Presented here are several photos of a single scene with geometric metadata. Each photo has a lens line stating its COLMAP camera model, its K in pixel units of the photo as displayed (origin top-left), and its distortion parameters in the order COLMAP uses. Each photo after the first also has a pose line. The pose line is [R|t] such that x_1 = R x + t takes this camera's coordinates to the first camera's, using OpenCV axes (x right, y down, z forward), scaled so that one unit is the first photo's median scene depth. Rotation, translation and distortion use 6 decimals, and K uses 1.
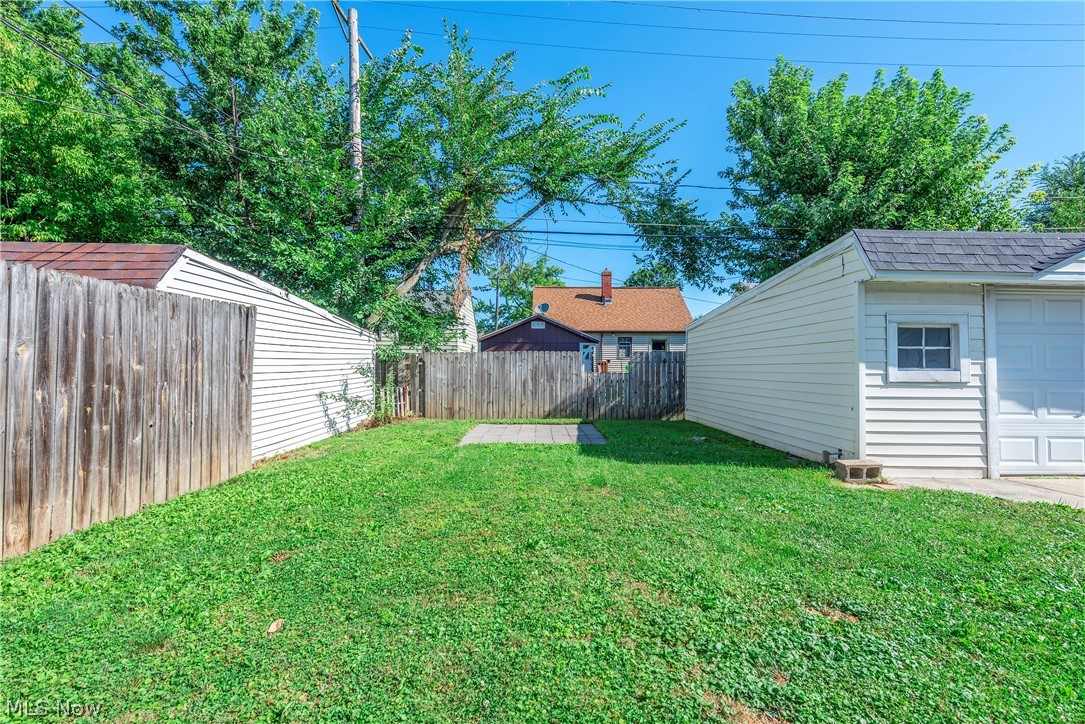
lens RADIAL K [[497.7, 0, 546.5], [0, 497.7, 367.3], [0, 0, 1]] dist [-0.002069, -0.000903]
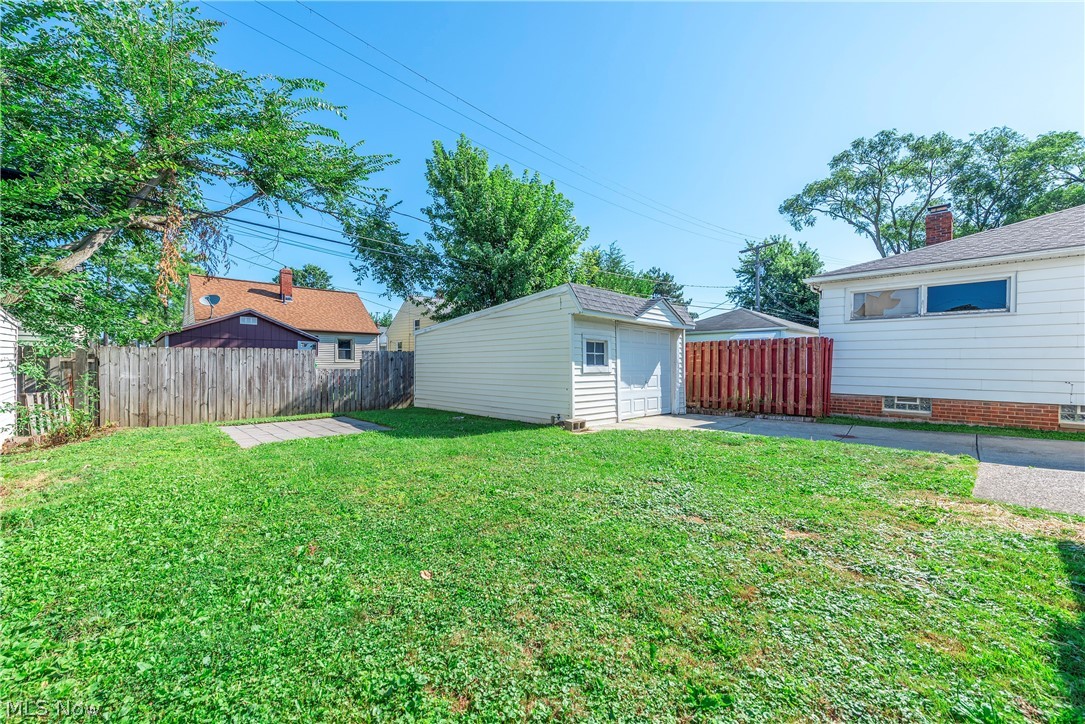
lens RADIAL K [[433.7, 0, 542.7], [0, 433.7, 366.0], [0, 0, 1]] dist [0.008204, -0.000799]
pose [[0.713891, -0.005147, 0.700238, -0.229993], [0.001919, 0.999984, 0.005395, -0.001396], [-0.700255, -0.002508, 0.713889, 0.006149]]
